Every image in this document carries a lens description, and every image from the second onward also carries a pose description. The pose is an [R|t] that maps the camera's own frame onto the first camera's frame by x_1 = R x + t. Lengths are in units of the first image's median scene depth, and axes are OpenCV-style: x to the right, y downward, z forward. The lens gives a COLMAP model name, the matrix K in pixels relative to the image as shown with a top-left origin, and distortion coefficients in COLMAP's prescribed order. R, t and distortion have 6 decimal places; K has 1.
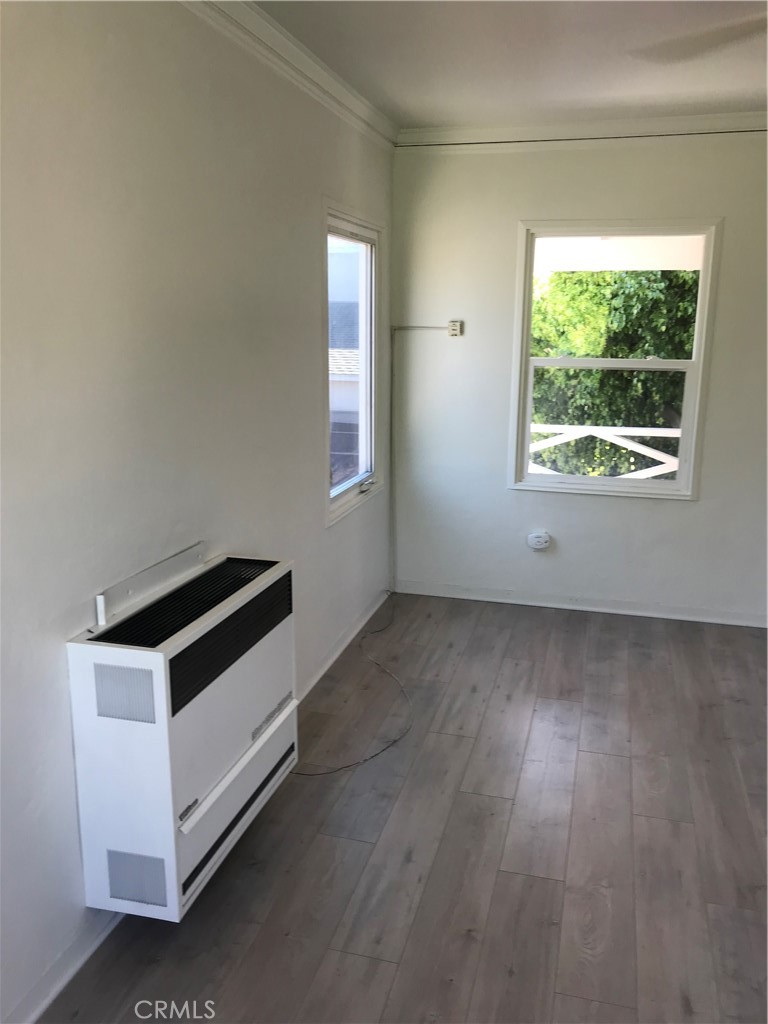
lens RADIAL K [[852.9, 0, 384.0], [0, 852.9, 512.0], [0, 0, 1]] dist [0.085848, 0.000836]
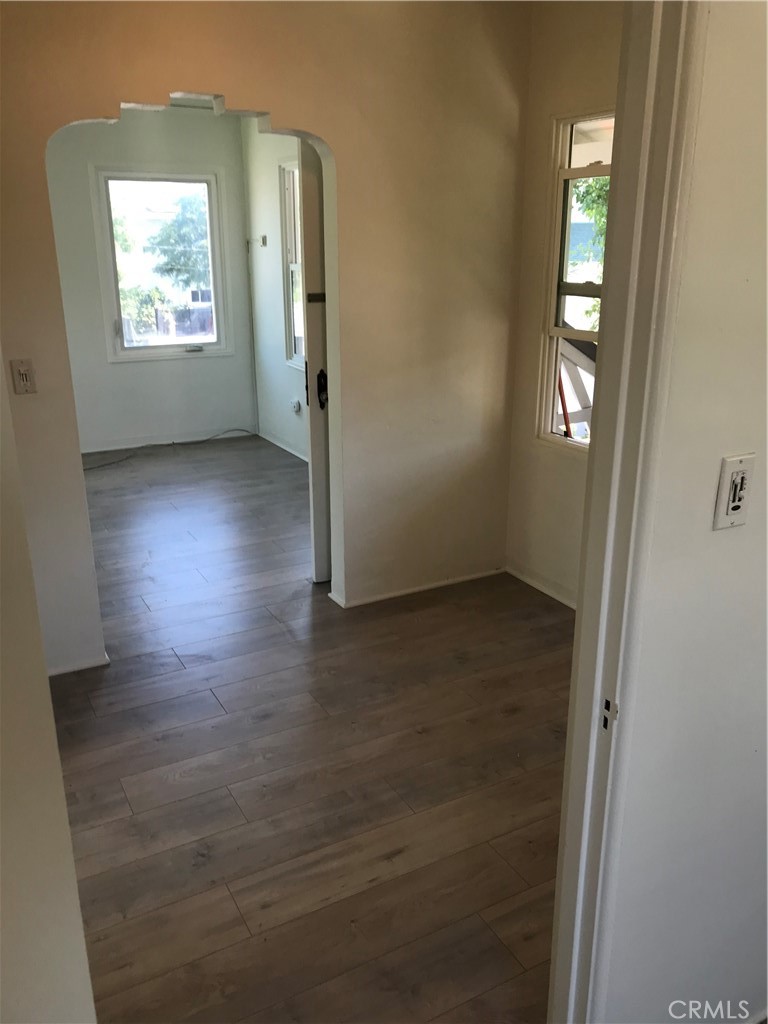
lens RADIAL K [[835.1, 0, 384.0], [0, 835.1, 512.0], [0, 0, 1]] dist [0.010291, 0.001729]
pose [[0.696206, 0.217432, -0.684120, 1.271615], [-0.152304, 0.976068, 0.155226, -0.028591], [0.701499, -0.003875, 0.712660, 0.182952]]
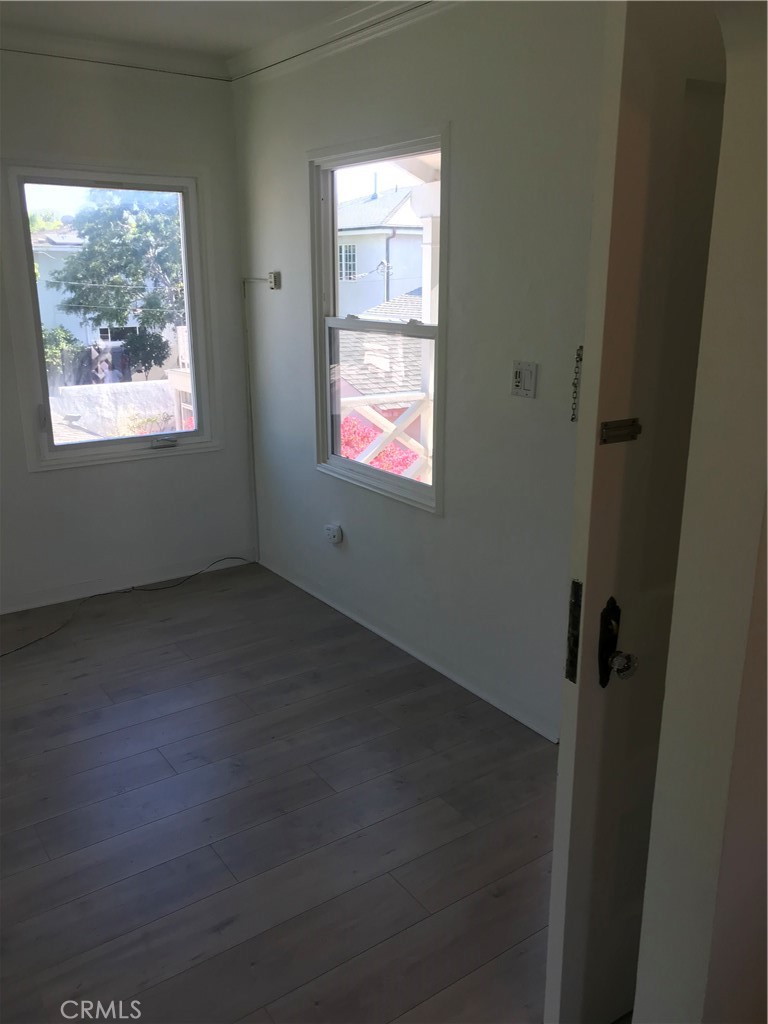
lens RADIAL K [[833.8, 0, 384.0], [0, 833.8, 512.0], [0, 0, 1]] dist [0.032420, 0.000618]
pose [[0.769544, 0.169951, -0.615564, 0.771841], [-0.135676, 0.985441, 0.102455, -0.084336], [0.624015, 0.004674, 0.781398, 0.404504]]
